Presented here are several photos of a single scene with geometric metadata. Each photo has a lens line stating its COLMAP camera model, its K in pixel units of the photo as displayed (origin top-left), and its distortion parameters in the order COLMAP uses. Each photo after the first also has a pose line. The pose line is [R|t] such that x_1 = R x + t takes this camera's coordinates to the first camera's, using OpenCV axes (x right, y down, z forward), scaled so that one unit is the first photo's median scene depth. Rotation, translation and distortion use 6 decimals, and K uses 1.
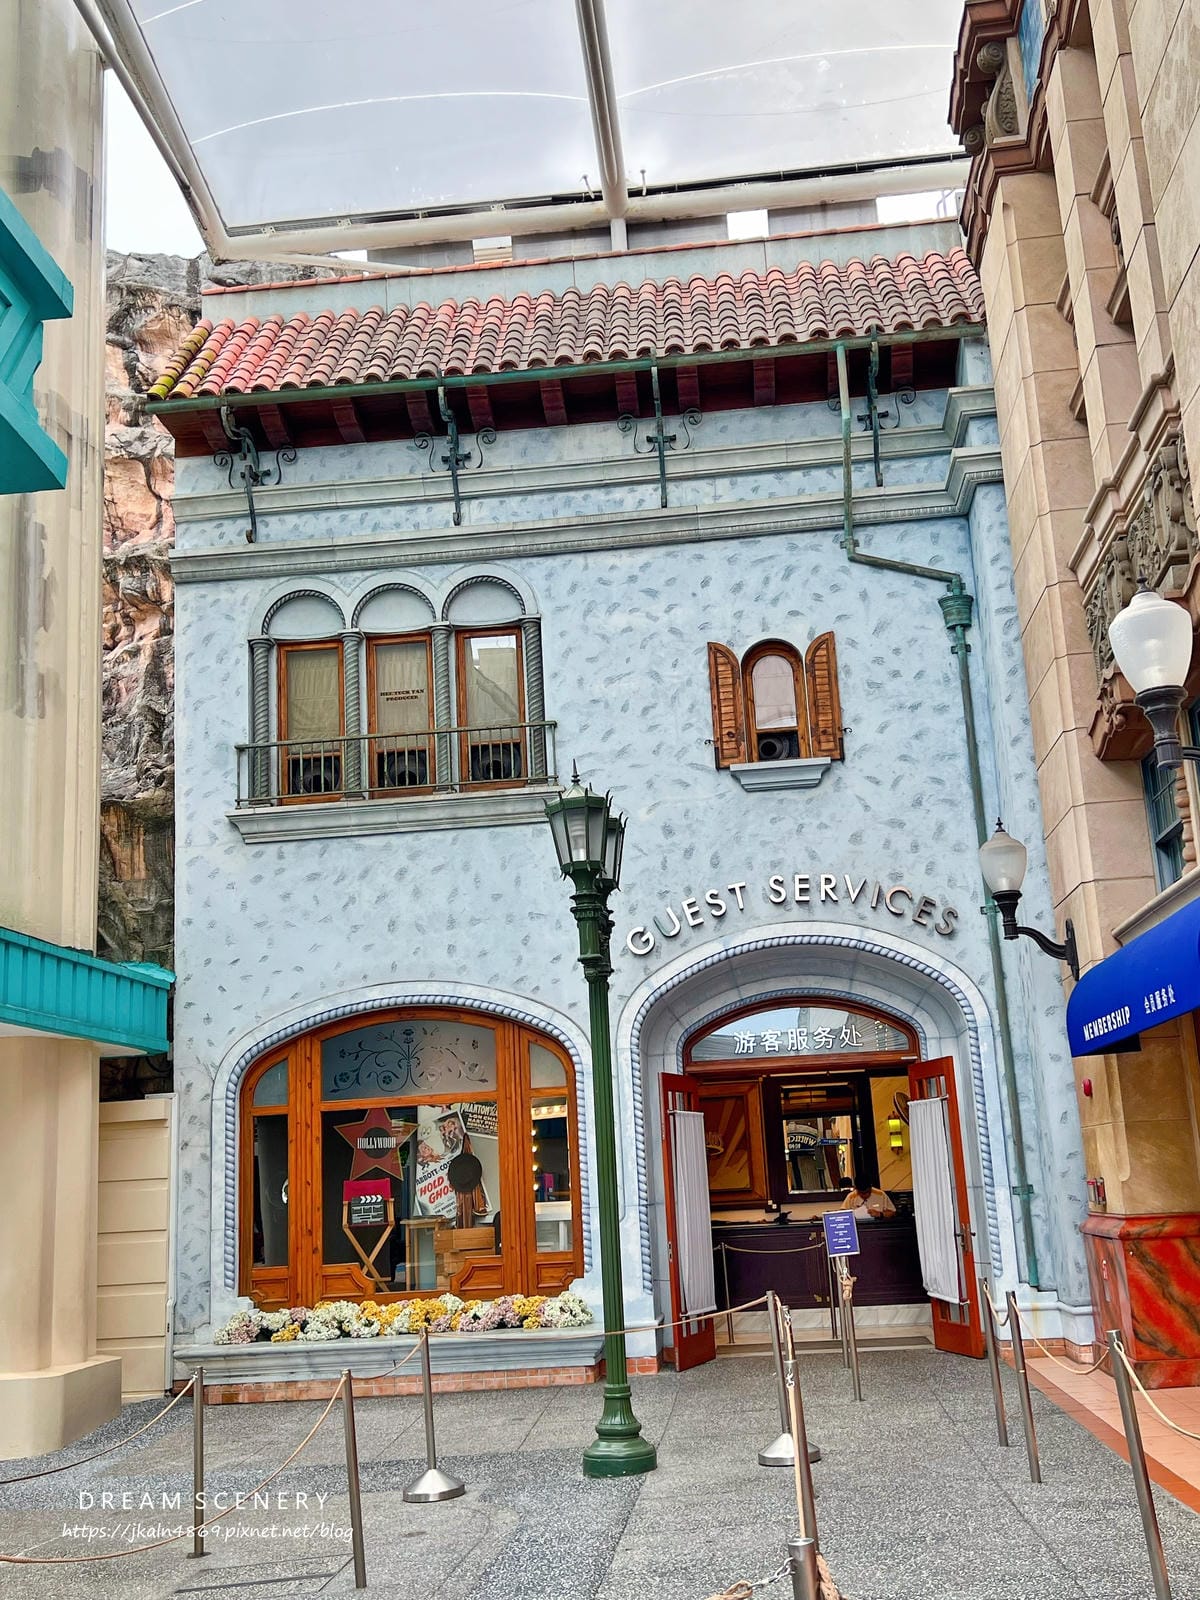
lens RADIAL K [[1670.9, 0, 605.3], [0, 1670.9, 811.0], [0, 0, 1]] dist [0.085254, 0.000000]
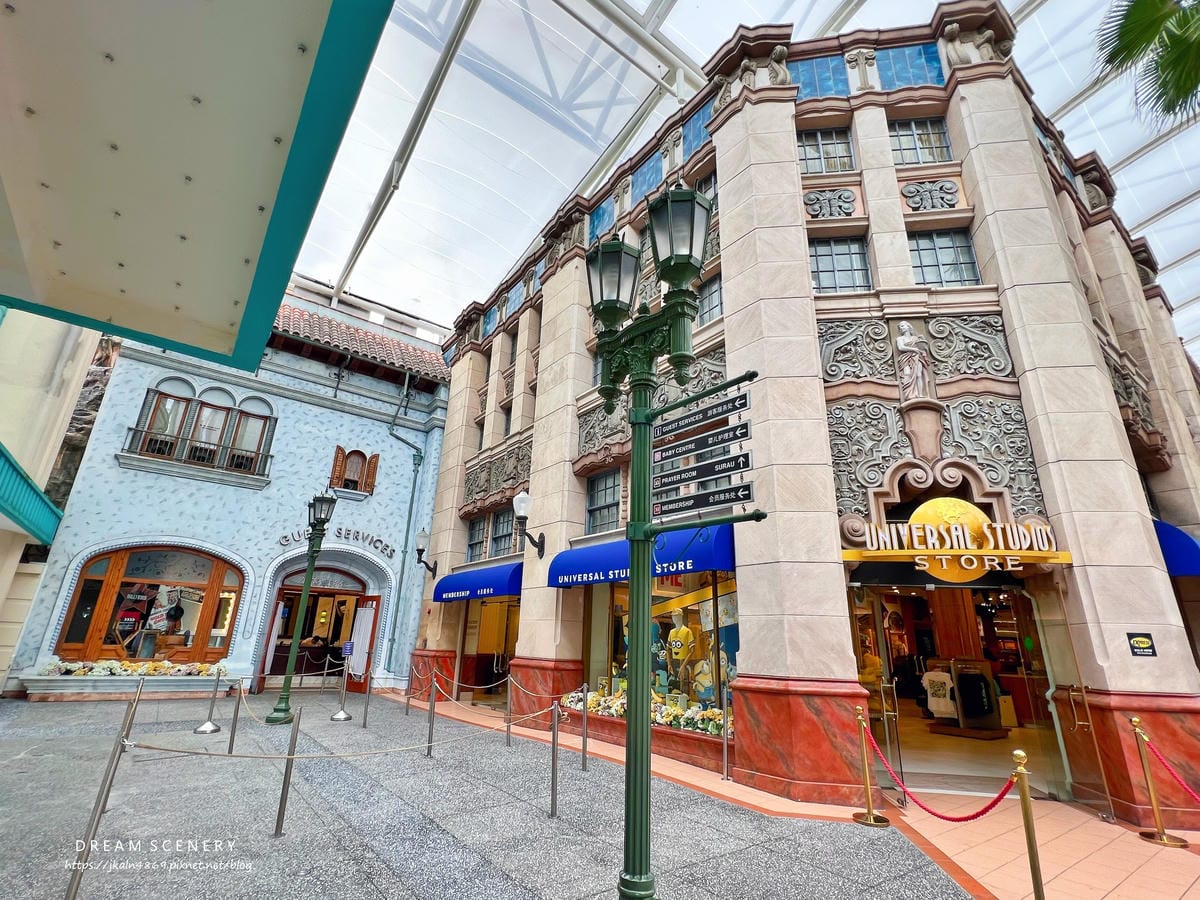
lens RADIAL K [[557.4, 0, 600.9], [0, 557.4, 449.7], [0, 0, 1]] dist [0.003533, 0.001164]
pose [[0.739781, 0.301134, 0.601700, -0.194134], [-0.225289, 0.953499, -0.200211, 0.000876], [-0.634011, 0.012556, 0.773222, -0.077549]]
